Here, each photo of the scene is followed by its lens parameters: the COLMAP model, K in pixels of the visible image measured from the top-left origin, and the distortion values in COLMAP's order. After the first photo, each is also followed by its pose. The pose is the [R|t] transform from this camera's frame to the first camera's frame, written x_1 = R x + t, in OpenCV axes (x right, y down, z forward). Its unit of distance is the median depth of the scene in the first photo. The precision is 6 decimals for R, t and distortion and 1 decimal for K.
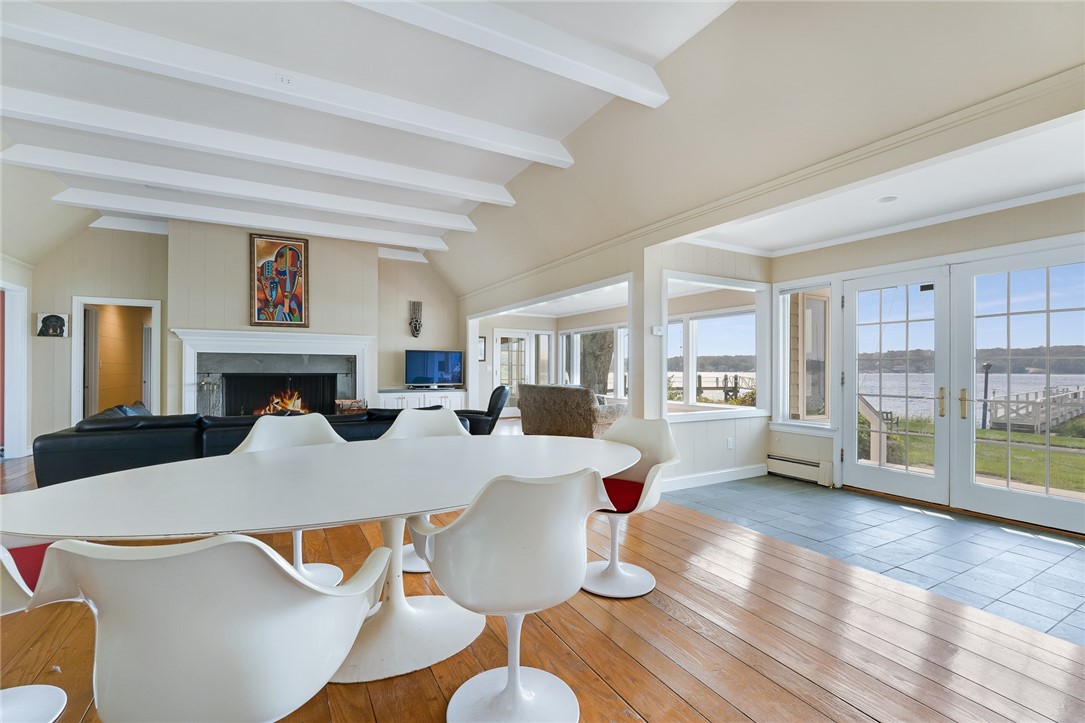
lens RADIAL K [[487.8, 0, 551.3], [0, 487.8, 367.0], [0, 0, 1]] dist [-0.008186, 0.000428]
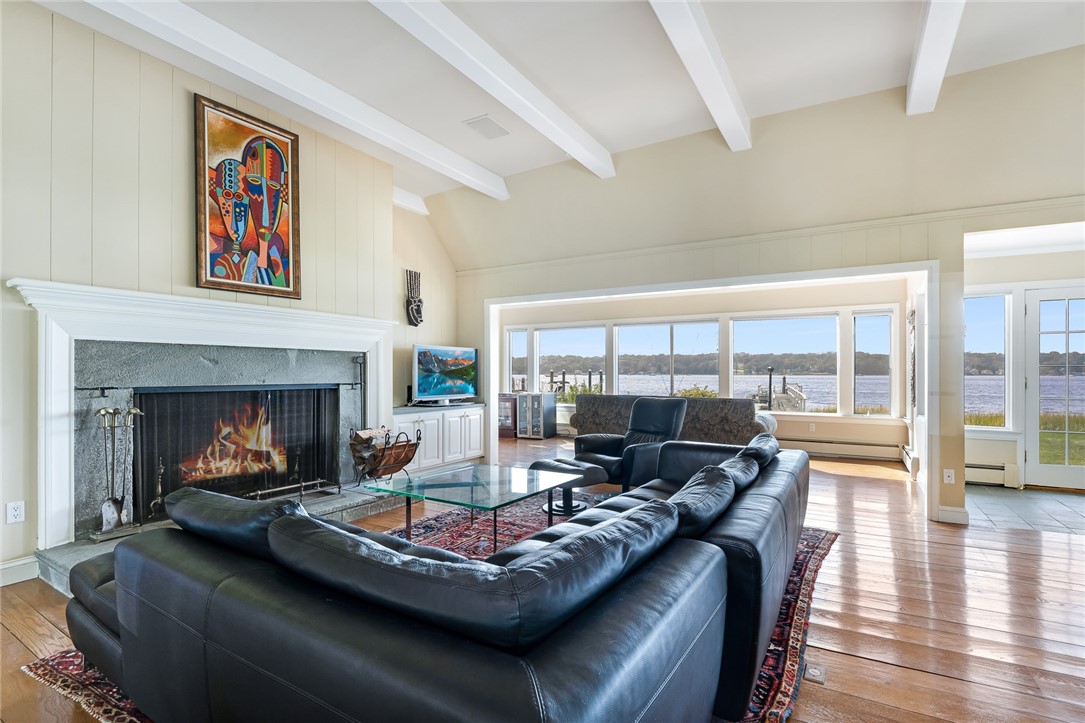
lens RADIAL K [[511.6, 0, 551.5], [0, 511.6, 369.7], [0, 0, 1]] dist [-0.009313, 0.000022]
pose [[0.861381, -0.000049, 0.507959, -0.558019], [-0.000698, 0.999999, 0.001281, -0.004617], [-0.507959, -0.001458, 0.861380, 0.383018]]
